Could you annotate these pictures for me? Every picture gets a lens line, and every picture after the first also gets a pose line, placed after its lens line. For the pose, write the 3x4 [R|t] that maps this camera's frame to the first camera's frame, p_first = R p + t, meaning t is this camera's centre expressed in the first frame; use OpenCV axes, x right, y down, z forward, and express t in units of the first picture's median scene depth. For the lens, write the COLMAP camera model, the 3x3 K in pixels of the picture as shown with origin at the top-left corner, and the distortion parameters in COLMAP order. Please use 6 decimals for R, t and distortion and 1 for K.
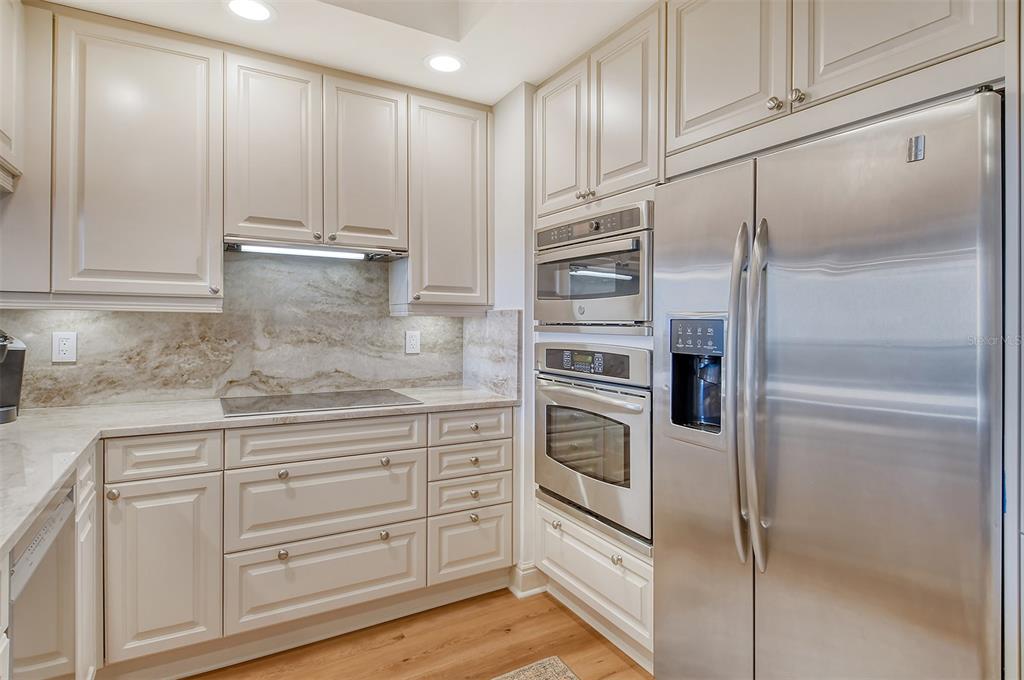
lens RADIAL K [[540.8, 0, 538.0], [0, 540.8, 340.8], [0, 0, 1]] dist [0.015461, -0.014963]
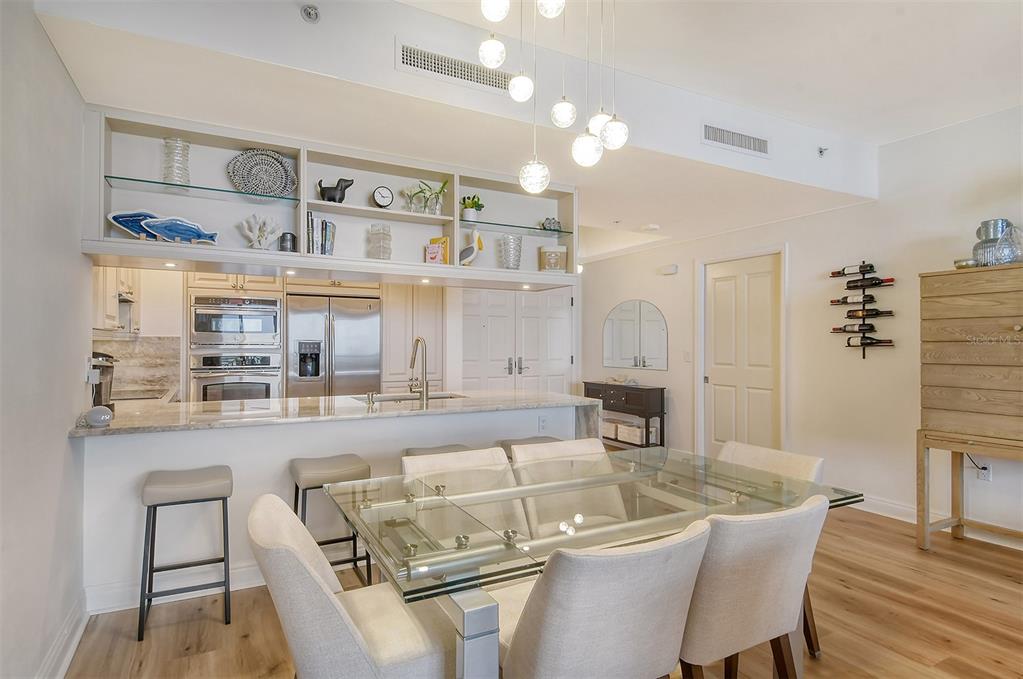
lens RADIAL K [[551.7, 0, 511.5], [0, 551.7, 339.5], [0, 0, 1]] dist [0.001628, -0.000030]
pose [[0.055573, -0.002843, 0.998451, -1.952089], [0.032796, 0.999462, 0.001021, -0.014143], [-0.997916, 0.032688, 0.055637, -0.246884]]
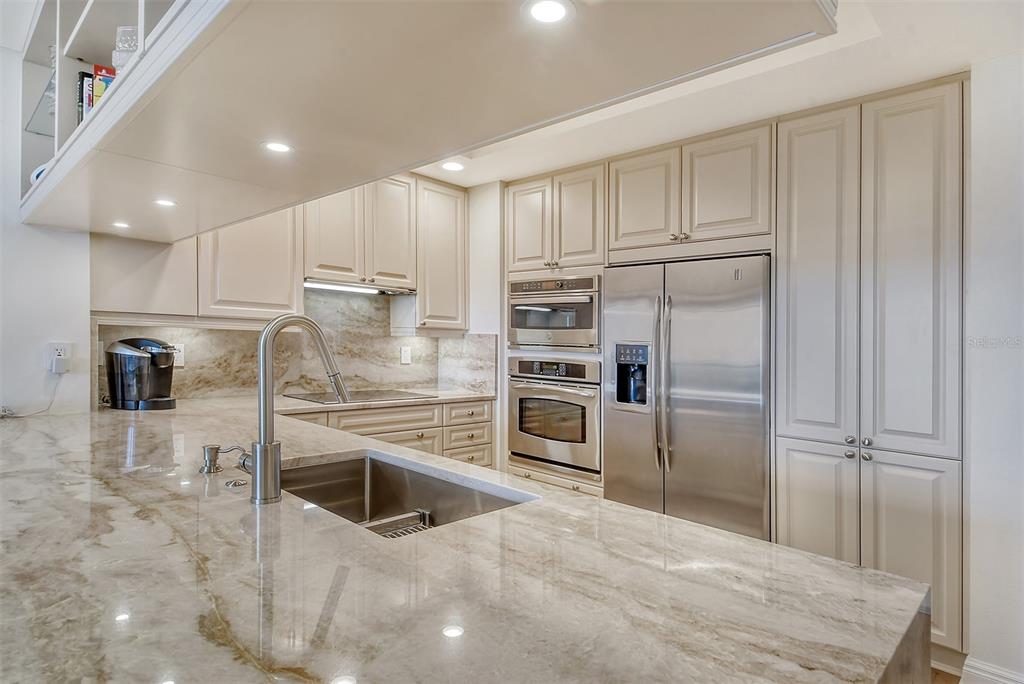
lens RADIAL K [[552.2, 0, 512.0], [0, 552.2, 342.0], [0, 0, 1]] dist [0.001628, -0.000030]
pose [[0.967435, 0.020479, 0.252288, -0.394708], [-0.013439, 0.999472, -0.029598, 0.008218], [-0.252761, 0.025244, 0.967199, -0.492165]]
